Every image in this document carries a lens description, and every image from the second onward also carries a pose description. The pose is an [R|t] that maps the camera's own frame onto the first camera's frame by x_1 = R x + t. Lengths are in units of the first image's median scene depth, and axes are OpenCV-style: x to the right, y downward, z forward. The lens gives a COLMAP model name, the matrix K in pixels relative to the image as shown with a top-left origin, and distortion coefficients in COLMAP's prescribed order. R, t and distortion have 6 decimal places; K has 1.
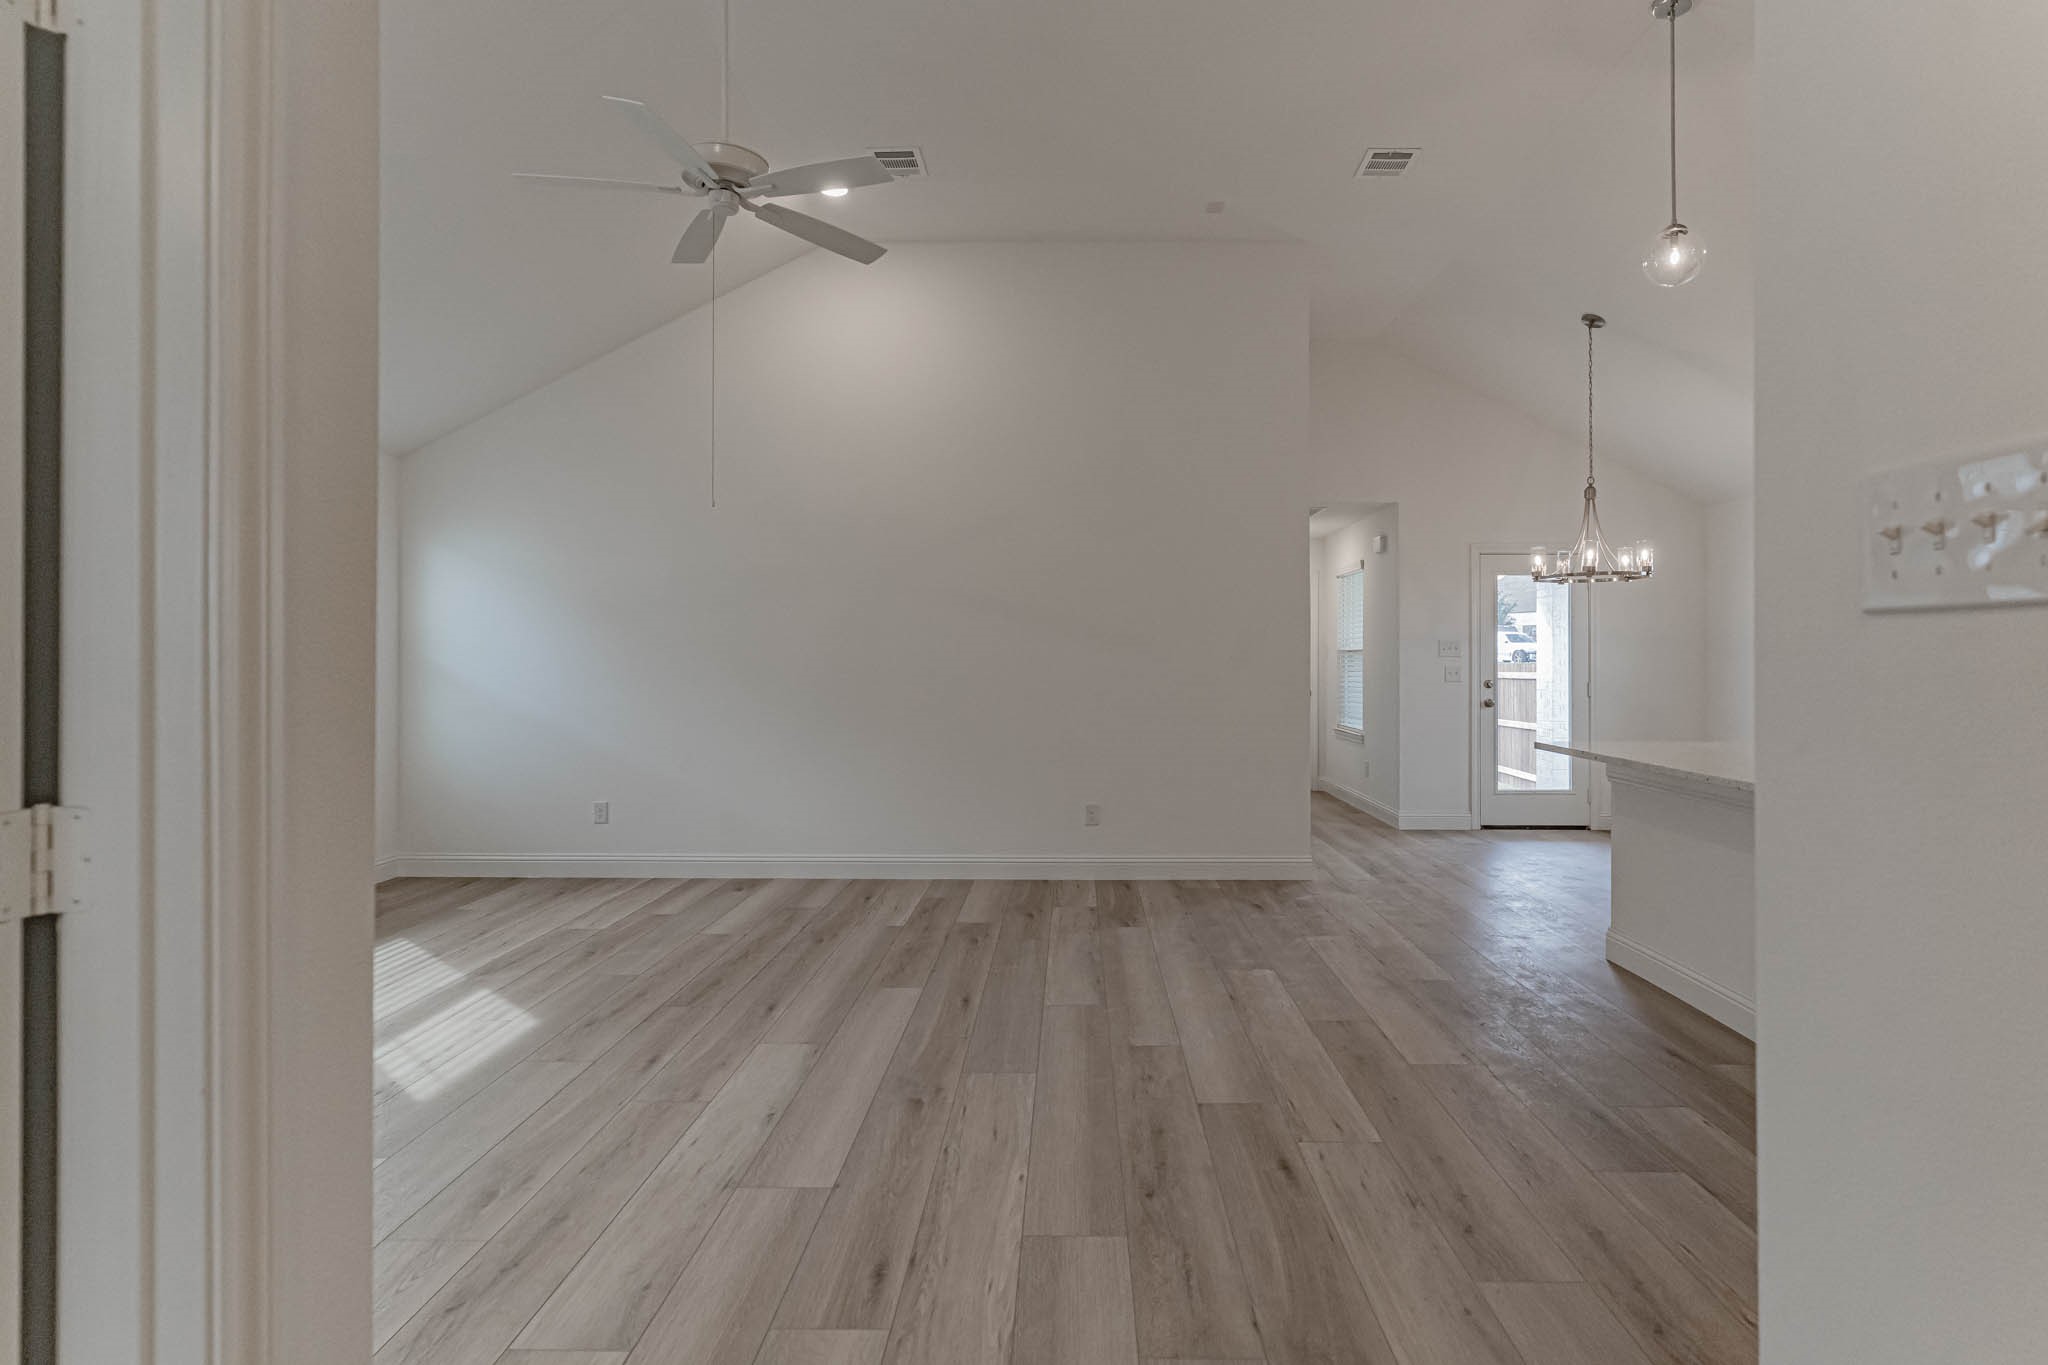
lens RADIAL K [[1051.9, 0, 1049.9], [0, 1051.9, 647.0], [0, 0, 1]] dist [-0.013745, -0.000135]
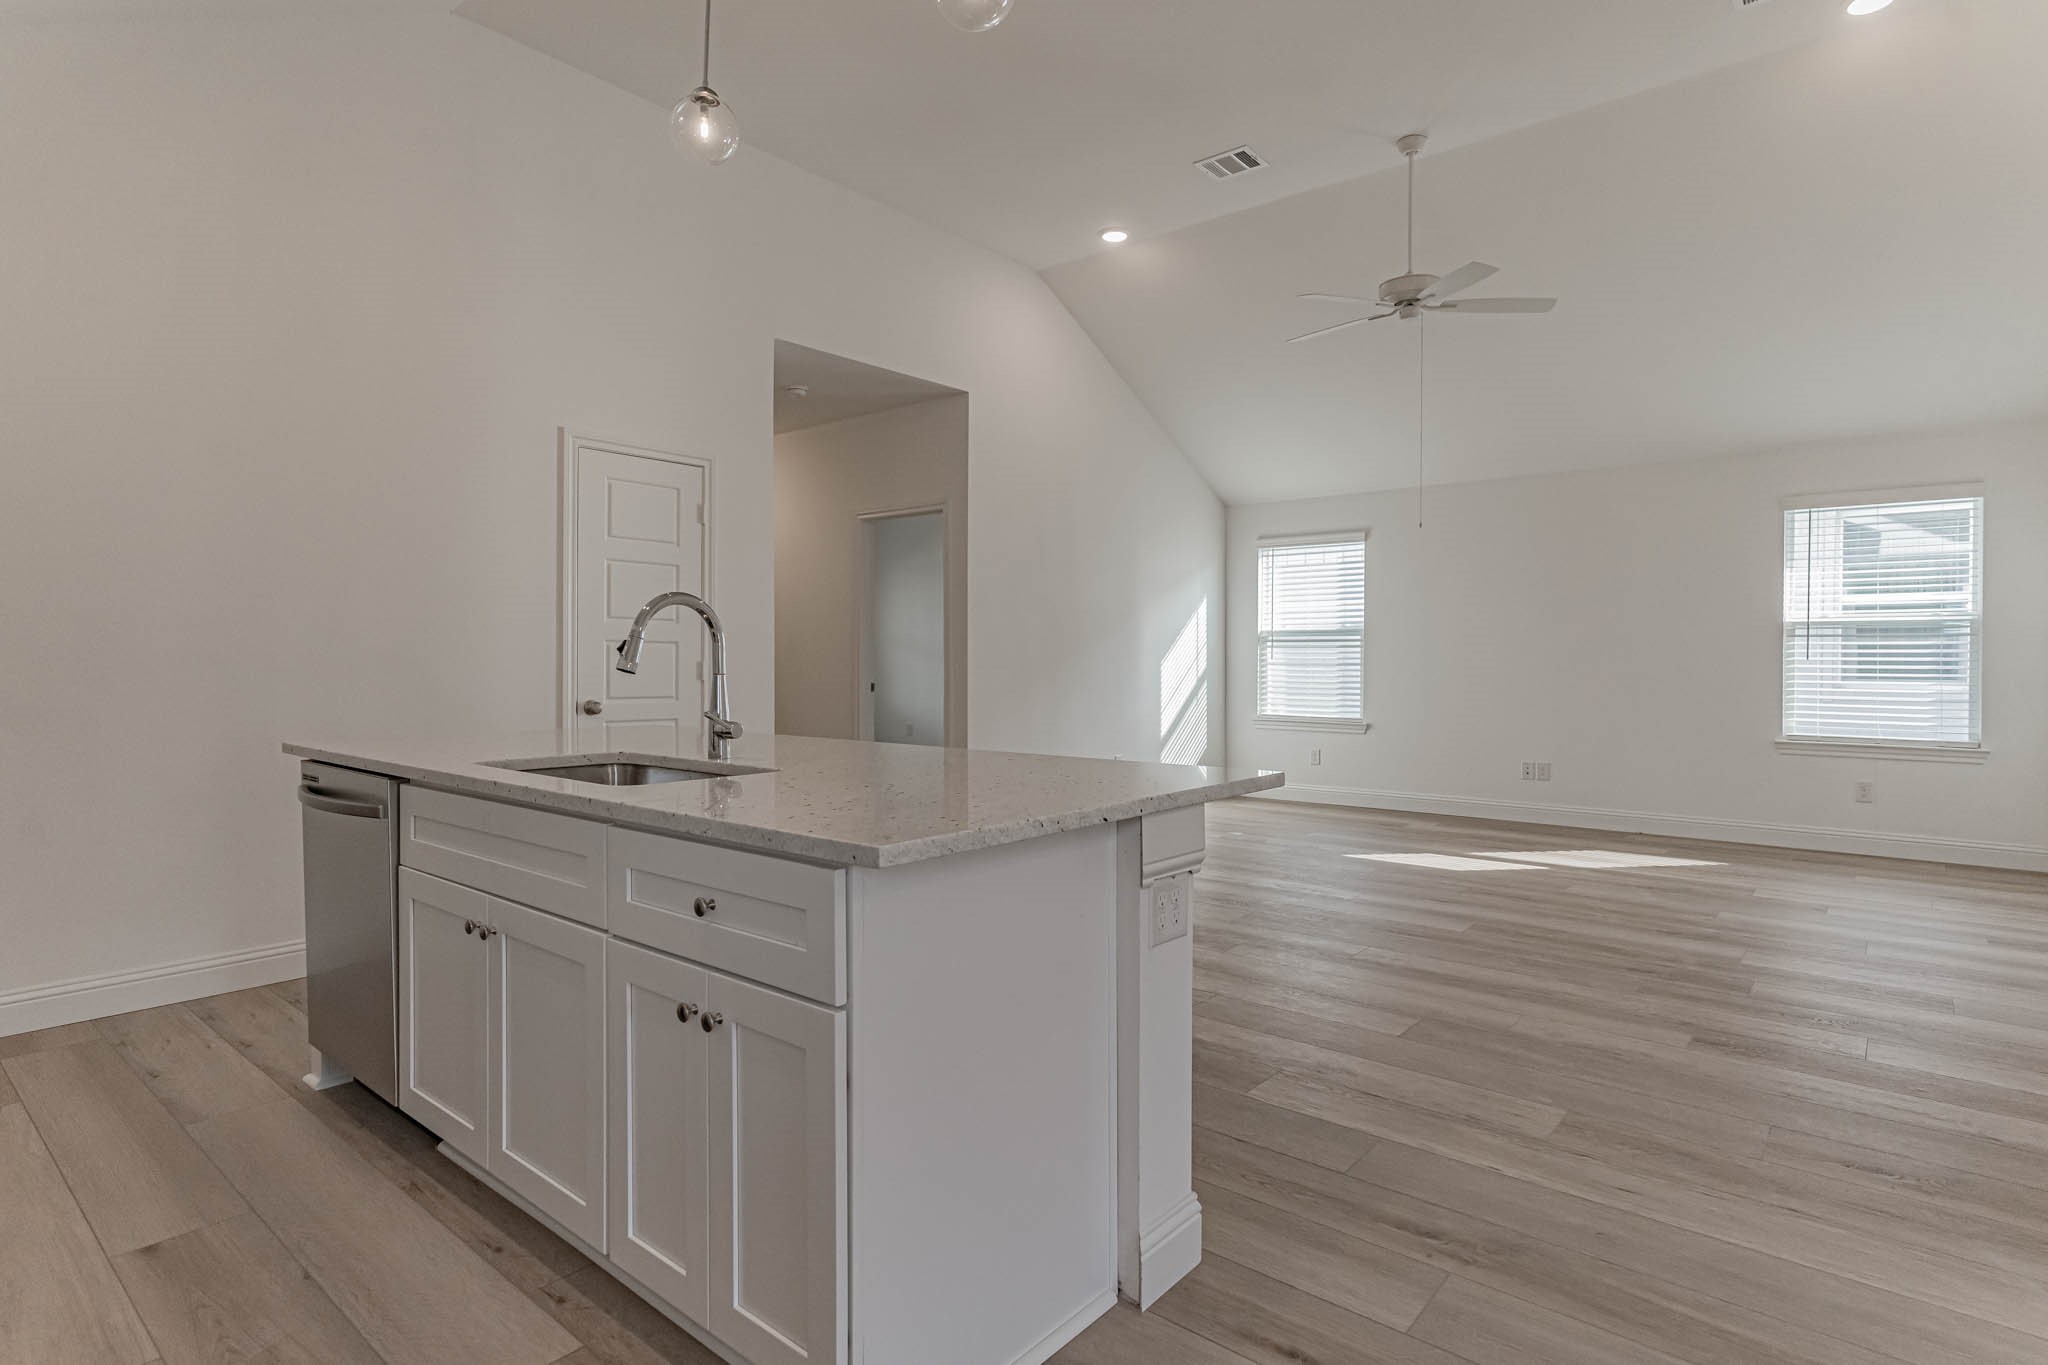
lens RADIAL K [[1047.4, 0, 1023.0], [0, 1047.4, 678.6], [0, 0, 1]] dist [-0.004967, 0.000411]
pose [[-0.625222, 0.016277, -0.780277, 0.997125], [0.007203, 0.999860, 0.015086, 0.042635], [0.780414, 0.003811, -0.625252, 1.315266]]
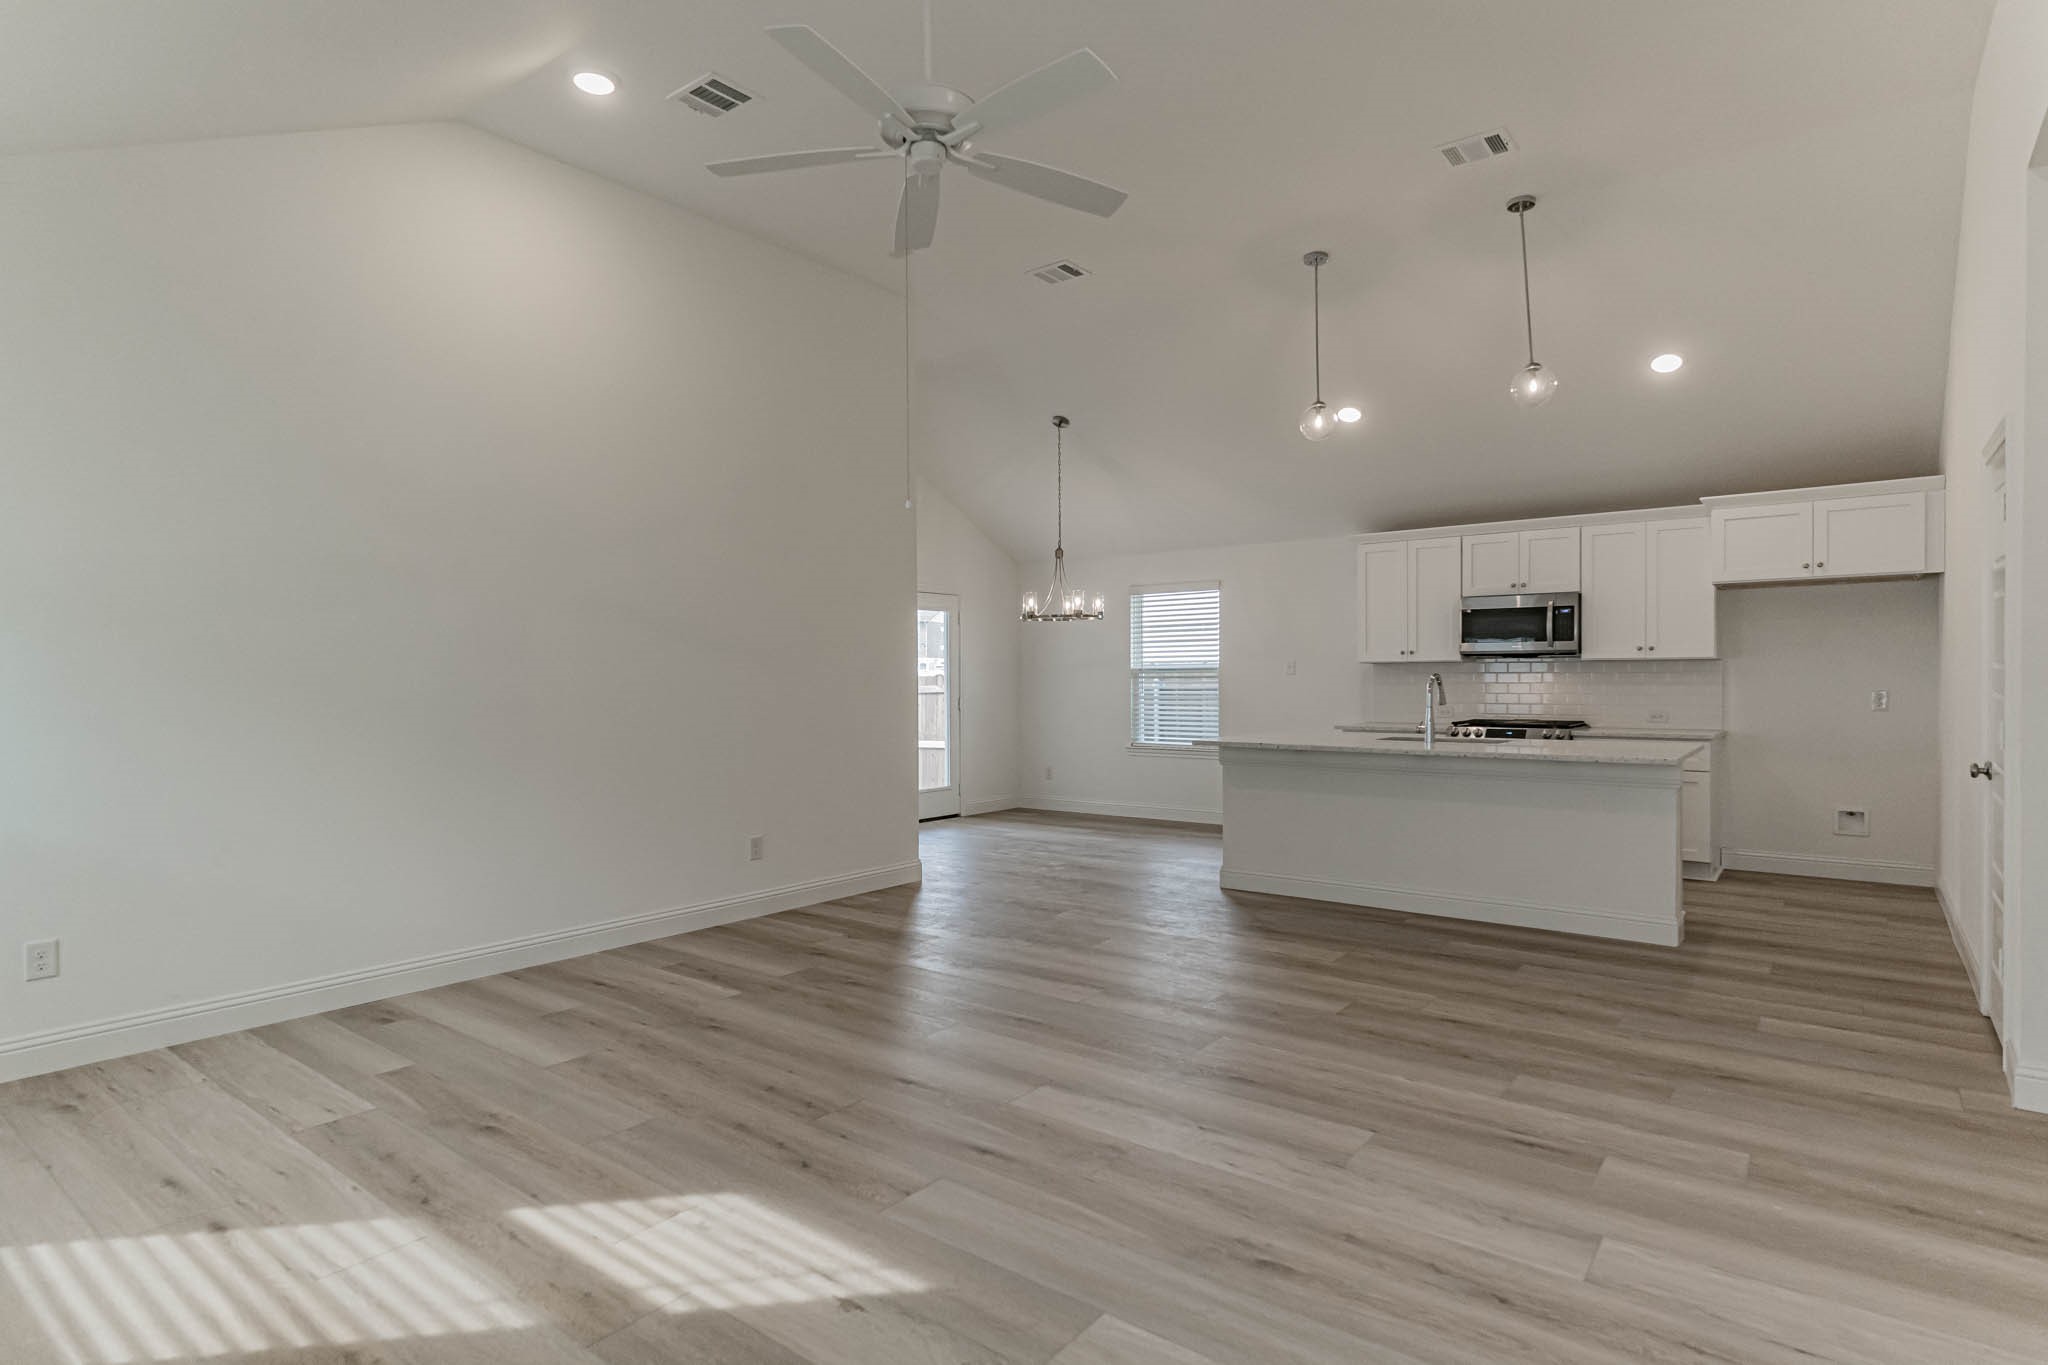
lens RADIAL K [[1071.1, 0, 1011.2], [0, 1071.1, 690.3], [0, 0, 1]] dist [-0.000523, -0.000047]
pose [[0.603417, -0.009712, 0.797367, -0.856096], [-0.004759, 0.999864, 0.015780, 0.007730], [-0.797411, -0.013317, 0.603289, 0.380800]]
